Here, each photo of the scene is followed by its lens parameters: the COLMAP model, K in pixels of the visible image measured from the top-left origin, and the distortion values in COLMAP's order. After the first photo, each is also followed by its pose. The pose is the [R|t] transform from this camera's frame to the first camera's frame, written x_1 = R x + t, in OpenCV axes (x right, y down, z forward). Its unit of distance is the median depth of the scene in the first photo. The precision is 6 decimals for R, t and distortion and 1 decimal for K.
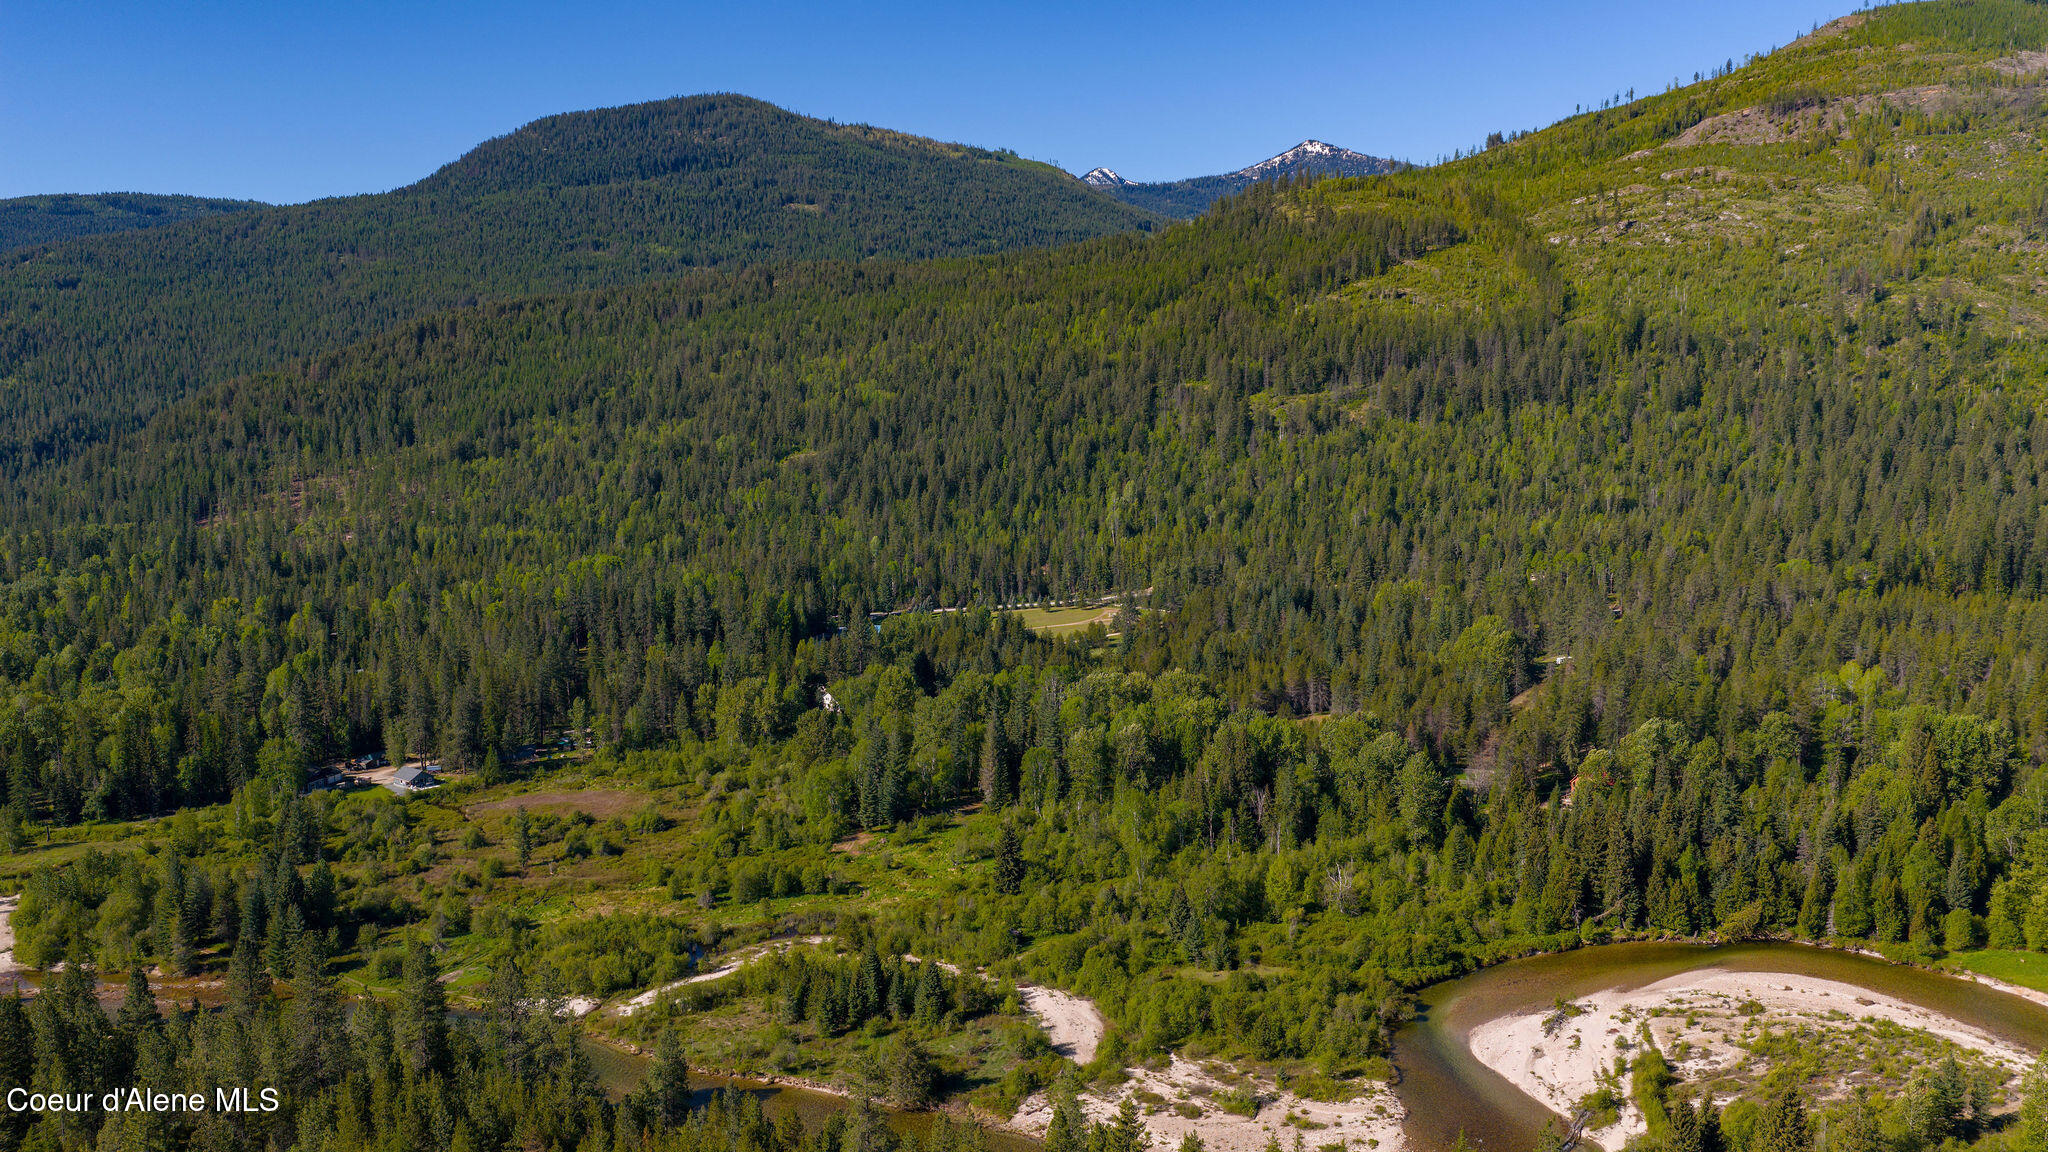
lens RADIAL K [[1679.5, 0, 1024.5], [0, 1679.5, 570.2], [0, 0, 1]] dist [0.036273, -0.058758]
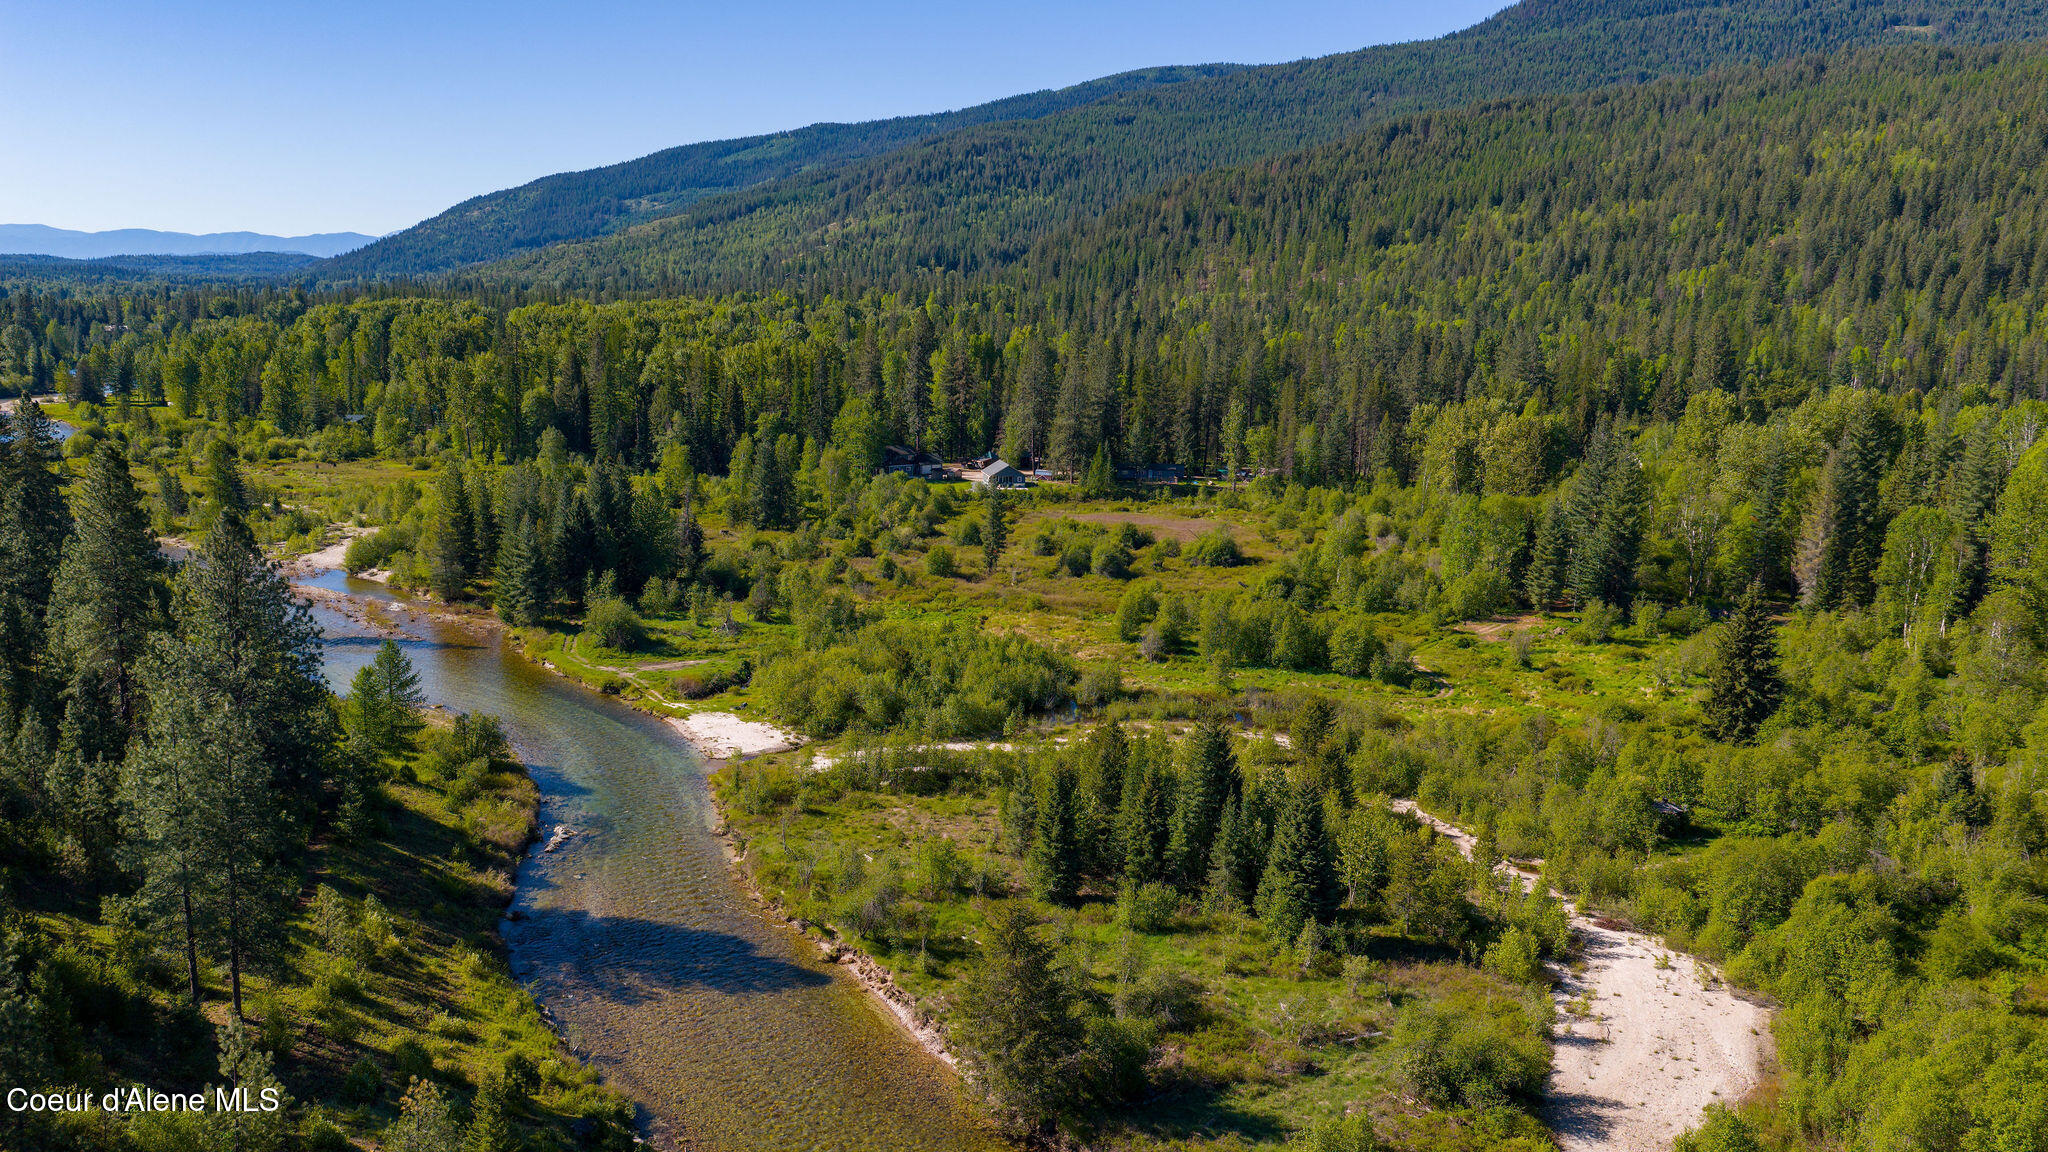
lens RADIAL K [[1679.5, 0, 1025.6], [0, 1679.5, 575.6], [0, 0, 1]] dist [0.036273, -0.058758]
pose [[0.817390, 0.147878, -0.556781, 0.030394], [-0.115537, 0.988936, 0.093041, 0.048078], [0.564380, -0.011722, 0.825432, 0.197801]]
